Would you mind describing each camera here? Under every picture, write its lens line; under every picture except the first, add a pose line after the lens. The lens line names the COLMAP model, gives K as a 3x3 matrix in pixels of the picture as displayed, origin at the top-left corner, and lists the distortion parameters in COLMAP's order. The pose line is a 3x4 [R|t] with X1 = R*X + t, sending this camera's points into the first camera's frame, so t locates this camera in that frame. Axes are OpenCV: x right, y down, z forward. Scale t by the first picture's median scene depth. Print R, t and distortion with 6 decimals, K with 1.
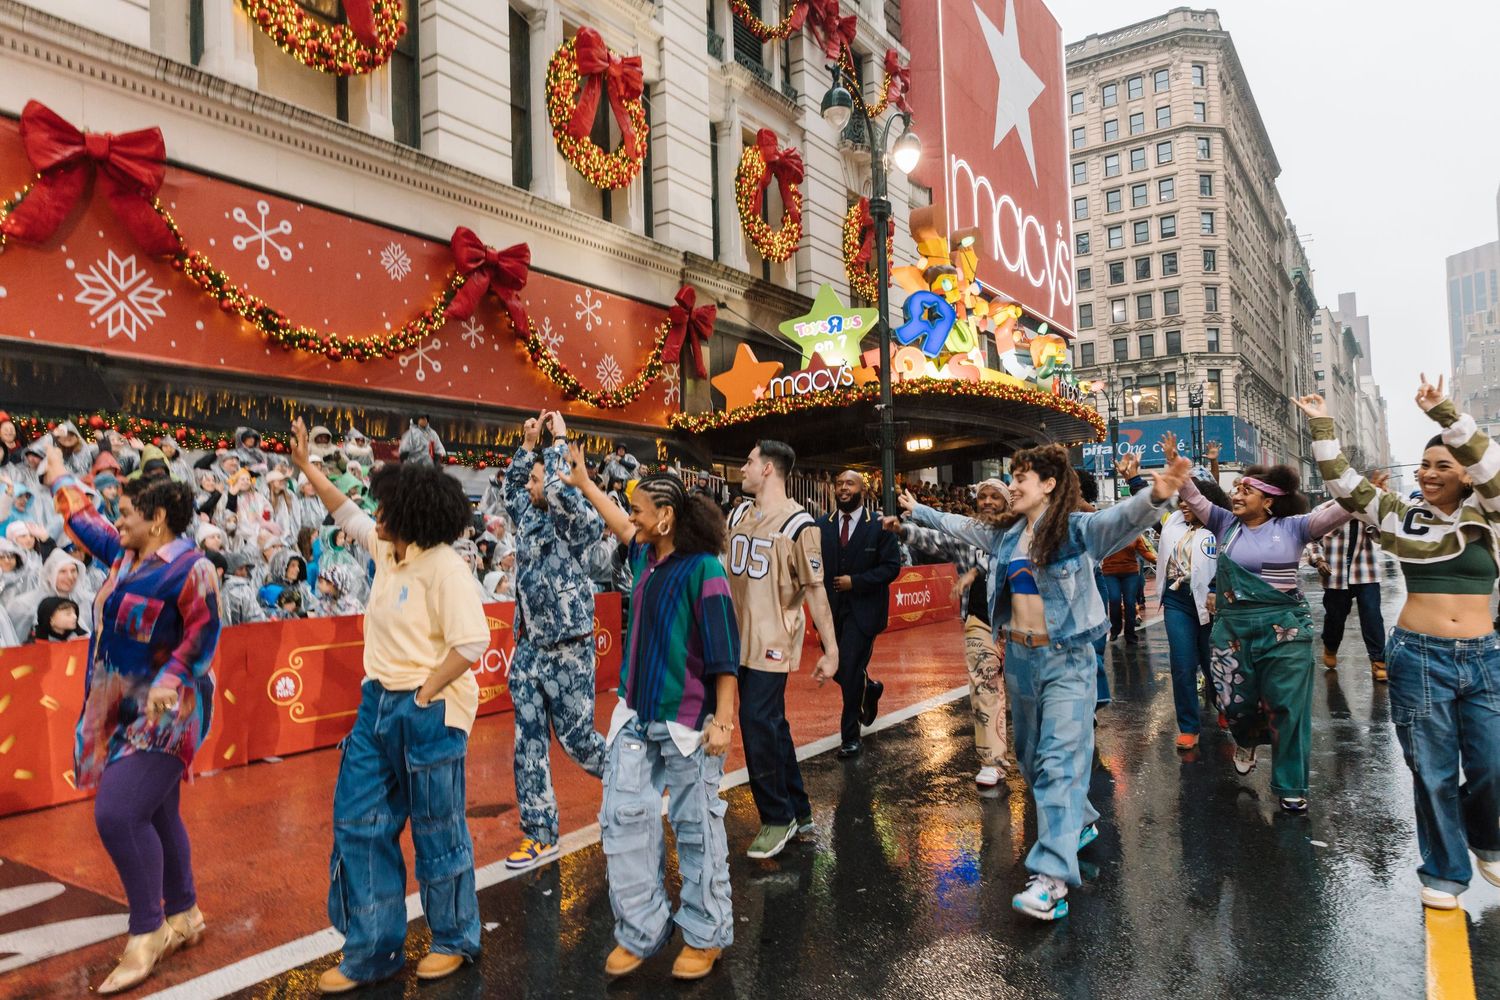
lens RADIAL K [[975.0, 0, 737.8], [0, 975.0, 505.7], [0, 0, 1]] dist [0.004453, 0.000513]
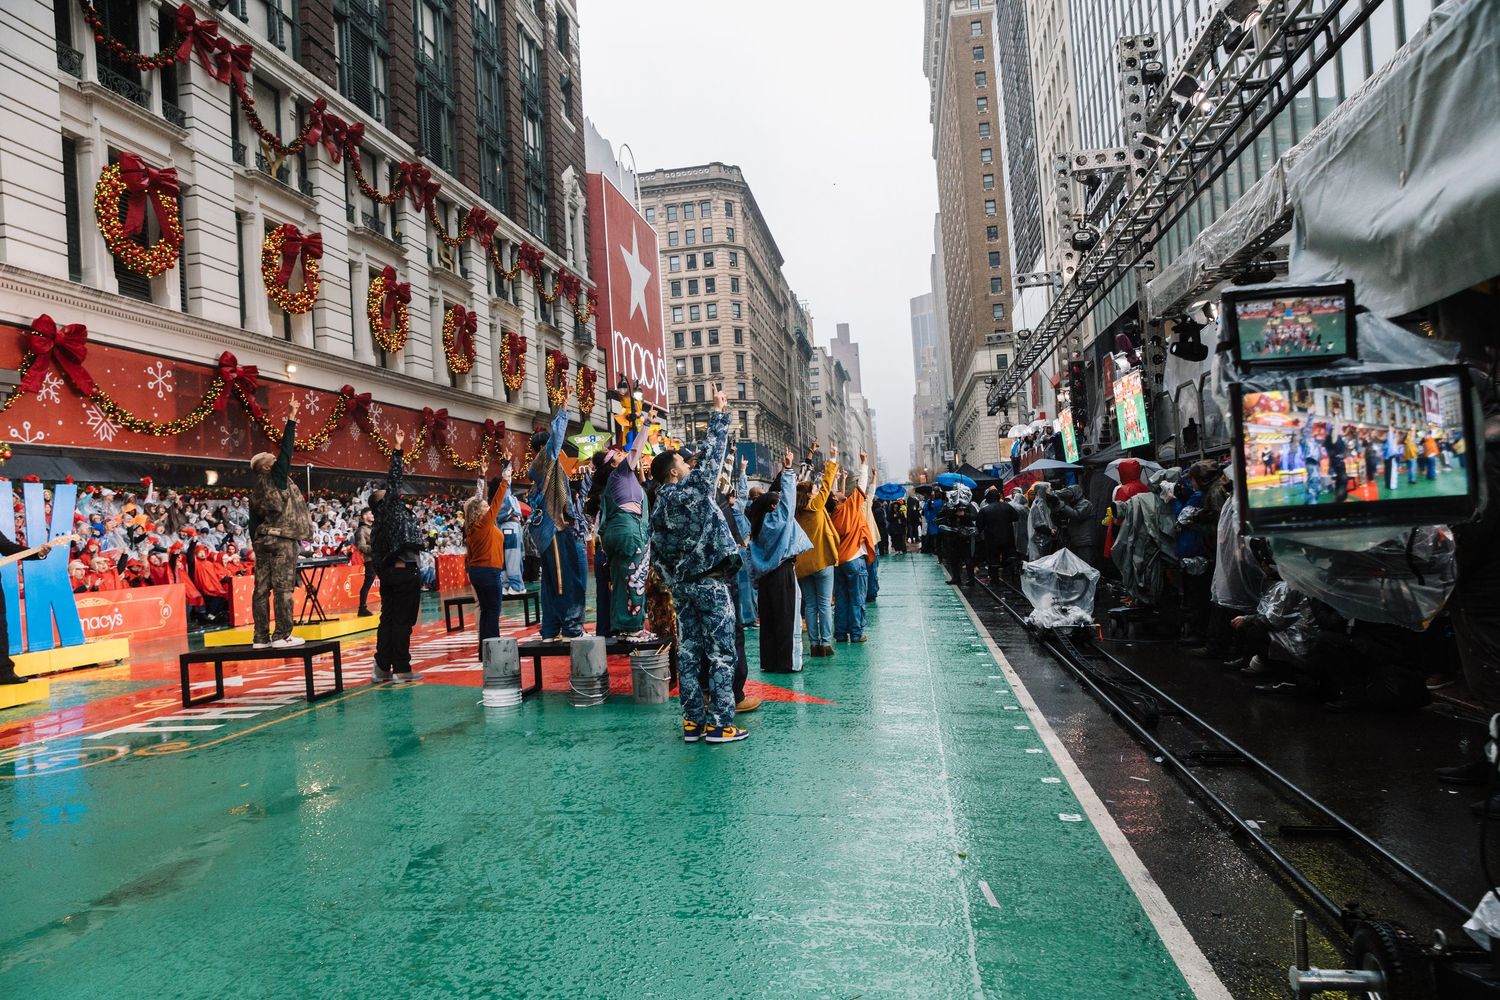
lens RADIAL K [[994.9, 0, 745.8], [0, 994.9, 504.6], [0, 0, 1]] dist [-0.059558, 0.052486]
pose [[0.900344, -0.020329, 0.434703, -0.611175], [0.019393, 0.999790, 0.006590, -0.033211], [-0.434746, 0.002497, 0.900550, -1.324922]]
